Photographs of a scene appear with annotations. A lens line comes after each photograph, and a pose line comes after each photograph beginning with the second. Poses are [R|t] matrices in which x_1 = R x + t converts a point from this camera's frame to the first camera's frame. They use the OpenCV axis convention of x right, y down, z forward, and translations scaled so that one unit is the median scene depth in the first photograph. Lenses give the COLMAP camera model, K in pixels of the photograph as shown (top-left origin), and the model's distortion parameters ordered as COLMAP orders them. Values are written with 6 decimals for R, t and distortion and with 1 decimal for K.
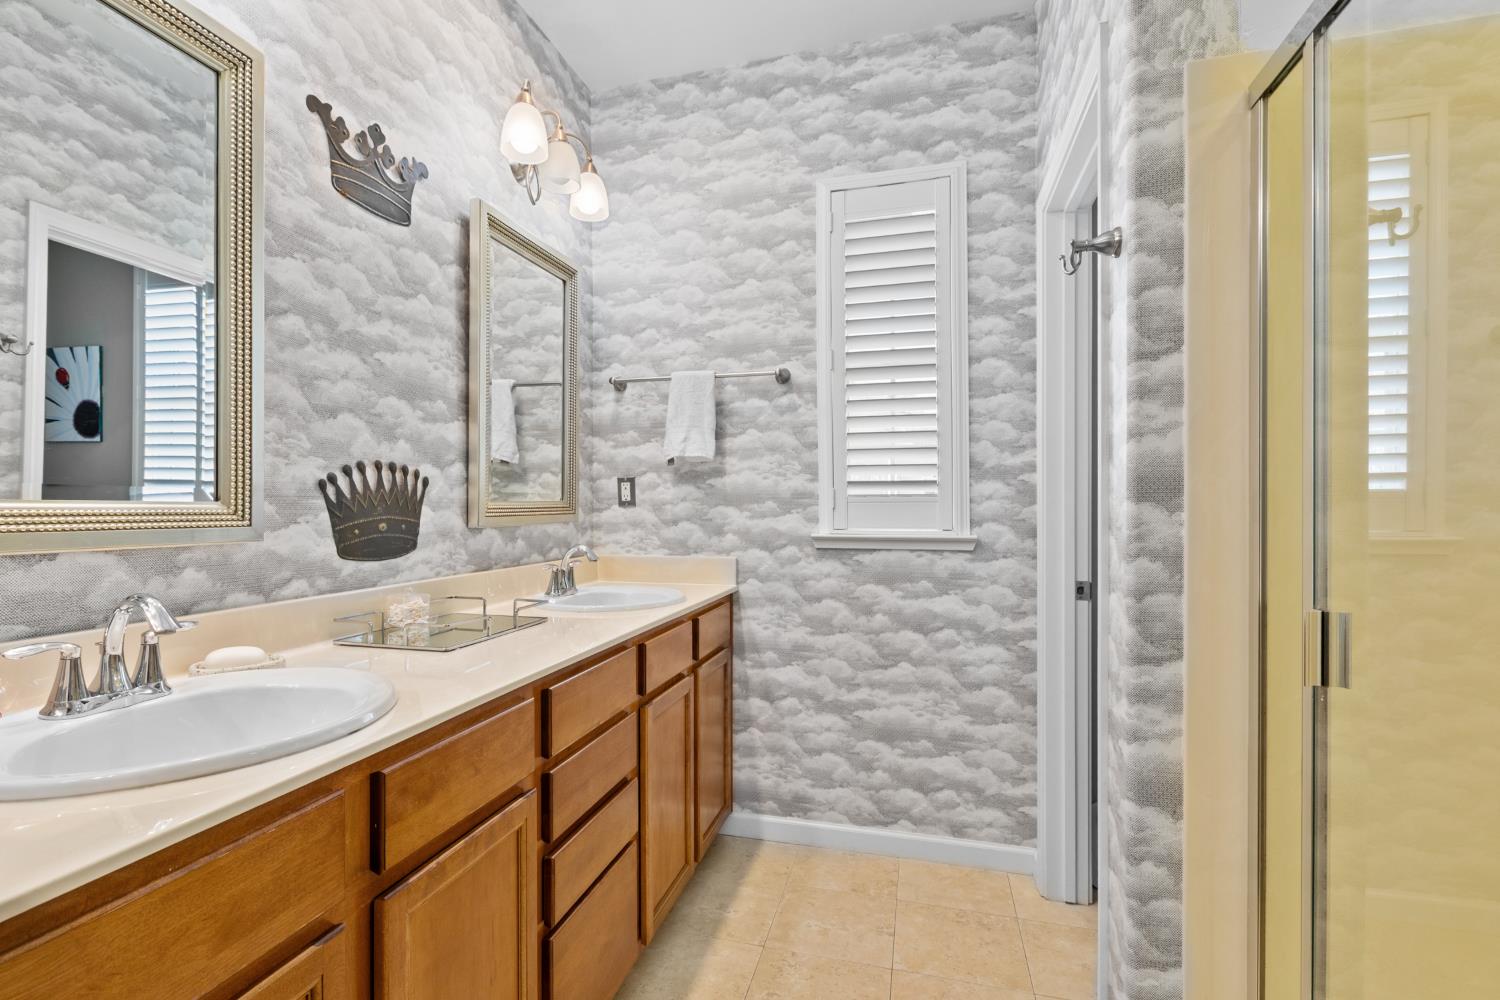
lens RADIAL K [[686.0, 0, 730.3], [0, 686.0, 523.4], [0, 0, 1]] dist [-0.002061, 0.000264]
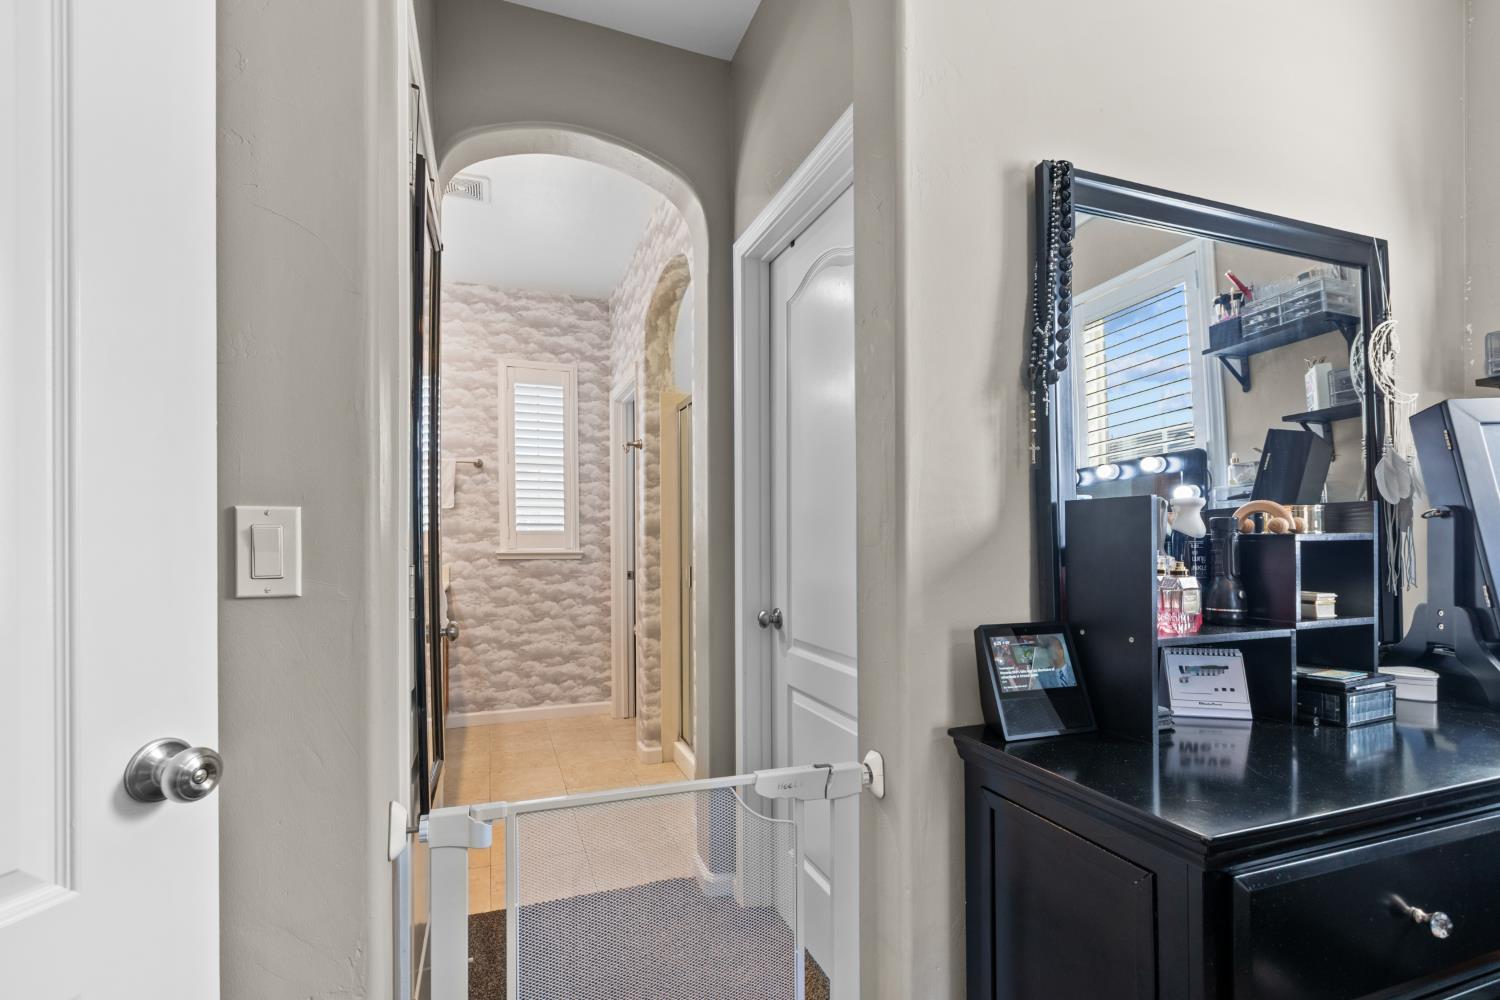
lens RADIAL K [[686.0, 0, 730.3], [0, 686.0, 523.4], [0, 0, 1]] dist [-0.002061, 0.000264]
pose [[0.812411, 0.014466, 0.582905, -0.458429], [0.010909, 0.999140, -0.040001, 0.020955], [-0.582983, 0.038856, 0.811555, -0.880116]]
